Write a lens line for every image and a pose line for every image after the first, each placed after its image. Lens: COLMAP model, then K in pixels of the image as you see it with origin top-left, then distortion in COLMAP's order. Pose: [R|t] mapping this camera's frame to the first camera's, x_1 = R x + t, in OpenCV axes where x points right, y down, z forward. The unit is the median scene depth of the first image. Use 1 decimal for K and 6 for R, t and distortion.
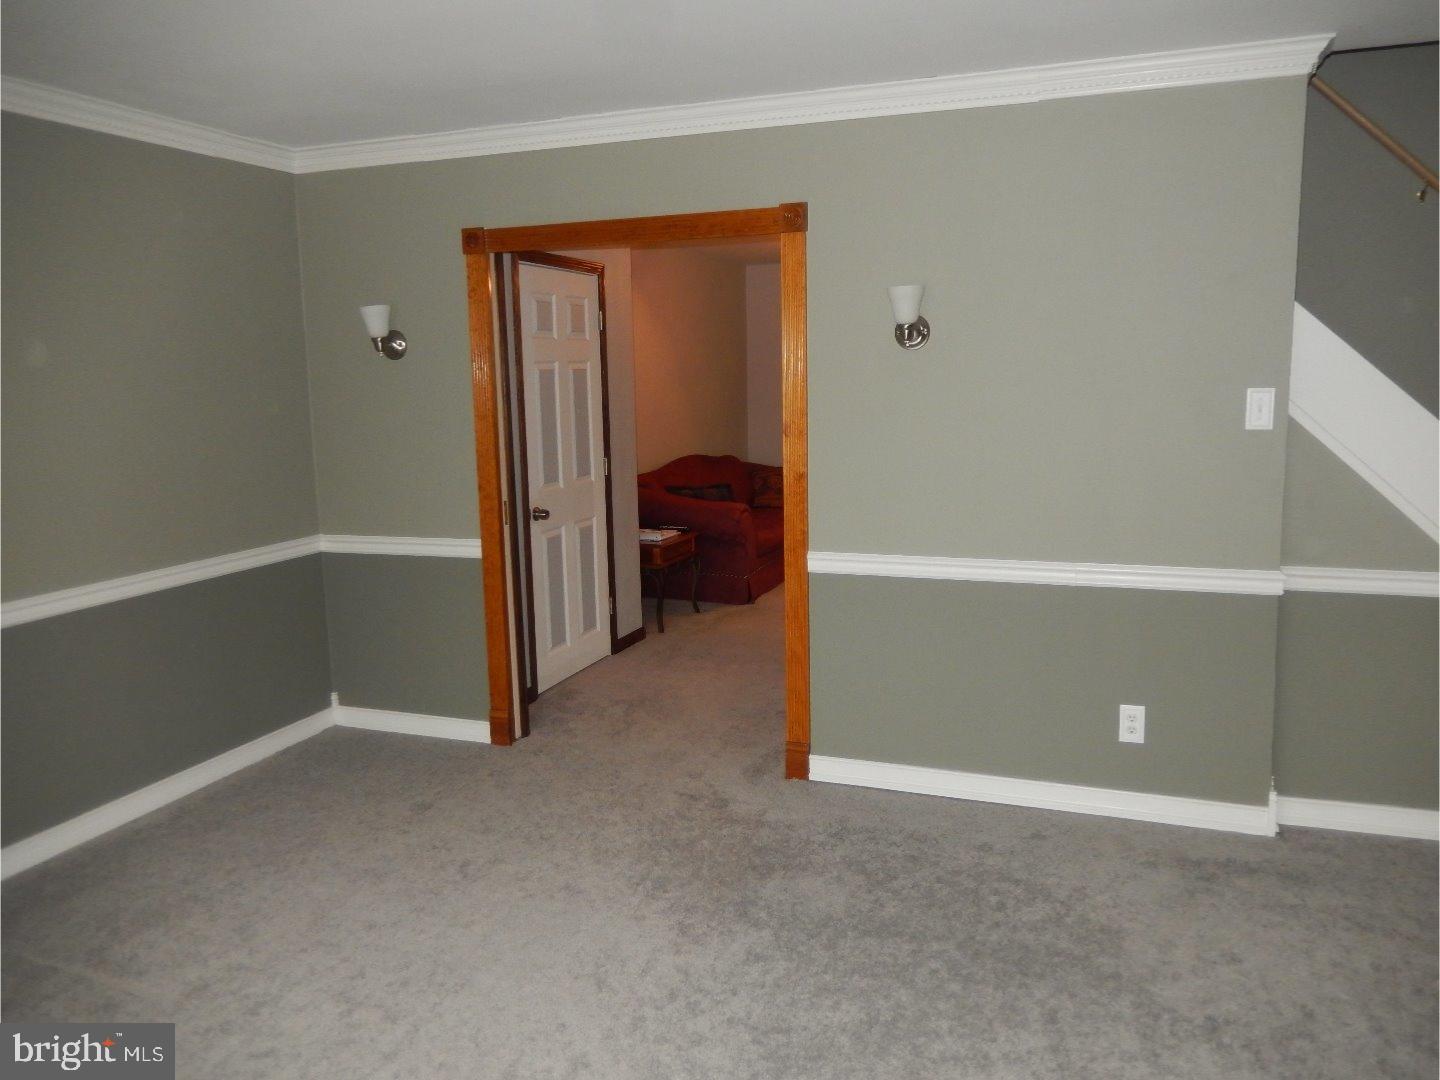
lens RADIAL K [[1067.2, 0, 720.0], [0, 1067.2, 540.0], [0, 0, 1]] dist [-0.006769, -0.006256]
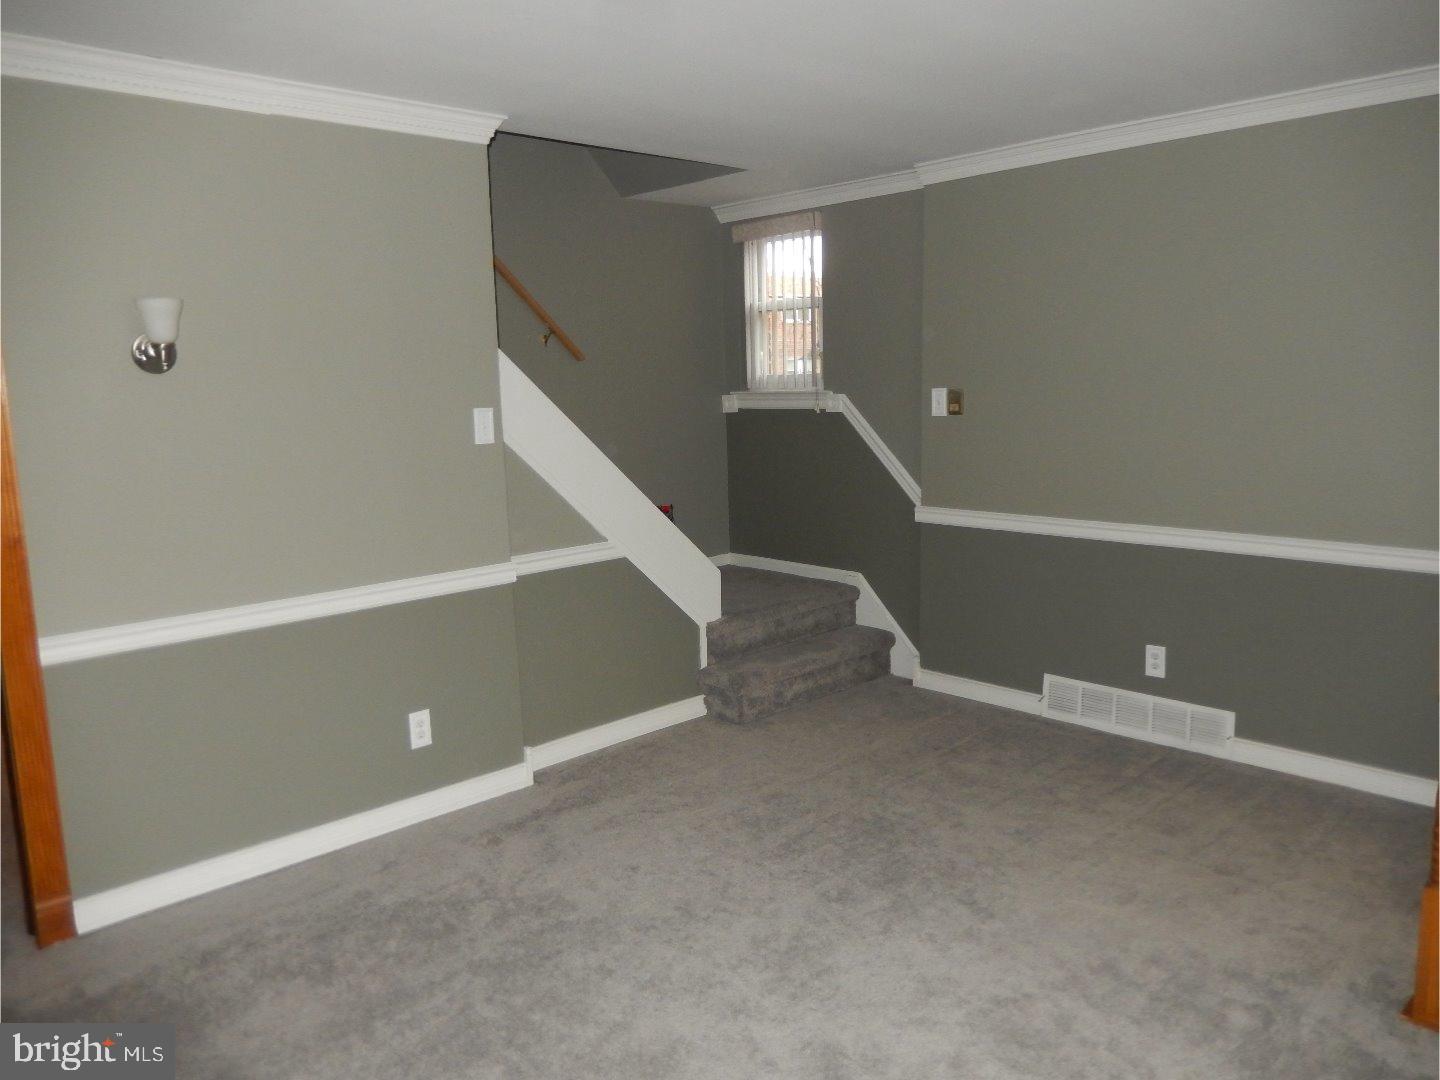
lens RADIAL K [[1056.7, 0, 721.0], [0, 1056.7, 547.0], [0, 0, 1]] dist [-0.013124, -0.006392]
pose [[0.431843, -0.137524, 0.891403, -0.417119], [0.157115, 0.984667, 0.075798, -0.039663], [-0.888159, 0.107320, 0.446829, 0.266978]]
